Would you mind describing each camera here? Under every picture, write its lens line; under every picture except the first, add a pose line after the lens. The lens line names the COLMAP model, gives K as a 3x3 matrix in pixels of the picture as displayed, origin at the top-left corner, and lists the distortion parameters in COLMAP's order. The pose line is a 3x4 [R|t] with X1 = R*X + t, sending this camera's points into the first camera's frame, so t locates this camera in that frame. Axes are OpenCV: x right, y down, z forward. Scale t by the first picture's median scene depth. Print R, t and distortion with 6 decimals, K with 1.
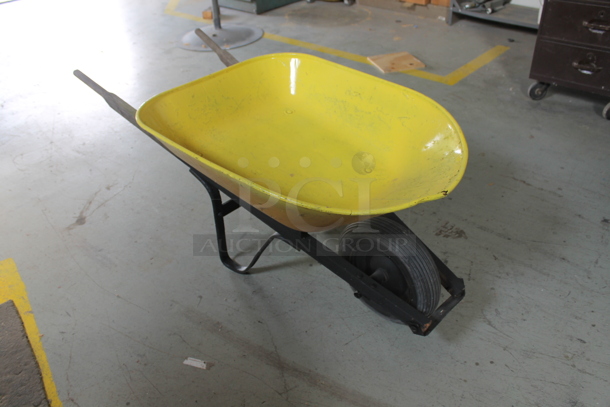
lens RADIAL K [[517.2, 0, 307.2], [0, 517.2, 203.8], [0, 0, 1]] dist [-0.132891, 0.085850]
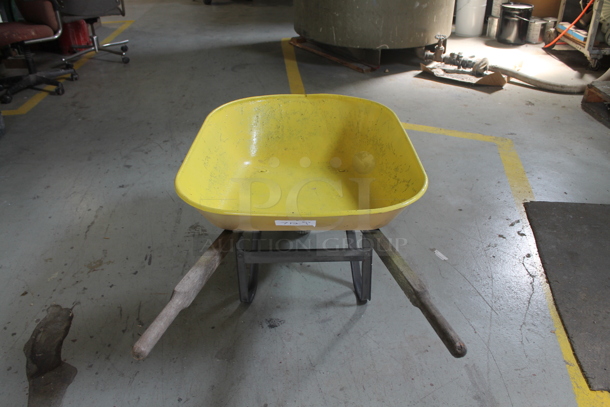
lens RADIAL K [[517.2, 0, 305.6], [0, 517.2, 204.0], [0, 0, 1]] dist [-0.132891, 0.085850]
pose [[-0.708946, -0.317191, 0.629909, -0.686197], [0.449904, 0.484417, 0.750284, -0.830680], [-0.543122, 0.815310, -0.200720, 1.182807]]
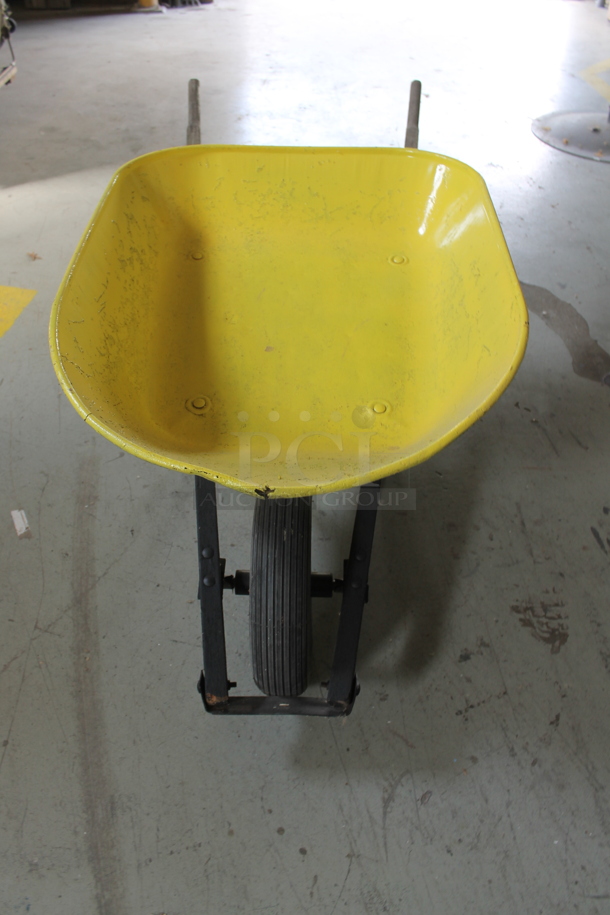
lens RADIAL K [[775.8, 0, 298.1], [0, 775.8, 450.7], [0, 0, 1]] dist [-0.132891, 0.085850]
pose [[0.688102, 0.516169, -0.509985, 0.453923], [-0.457810, 0.854117, 0.246770, -0.173685], [0.562962, 0.063673, 0.824027, 0.302248]]
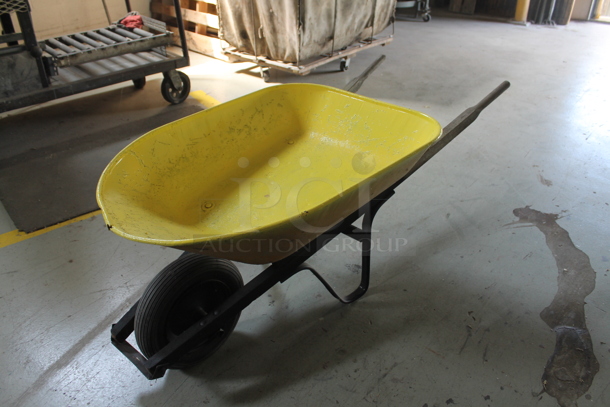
lens RADIAL K [[517.2, 0, 306.2], [0, 517.2, 207.3], [0, 0, 1]] dist [-0.132891, 0.085850]
pose [[0.037534, 0.560279, -0.827453, 0.759146], [-0.573408, 0.690227, 0.441351, -0.490594], [0.818410, 0.457902, 0.347176, 0.680746]]
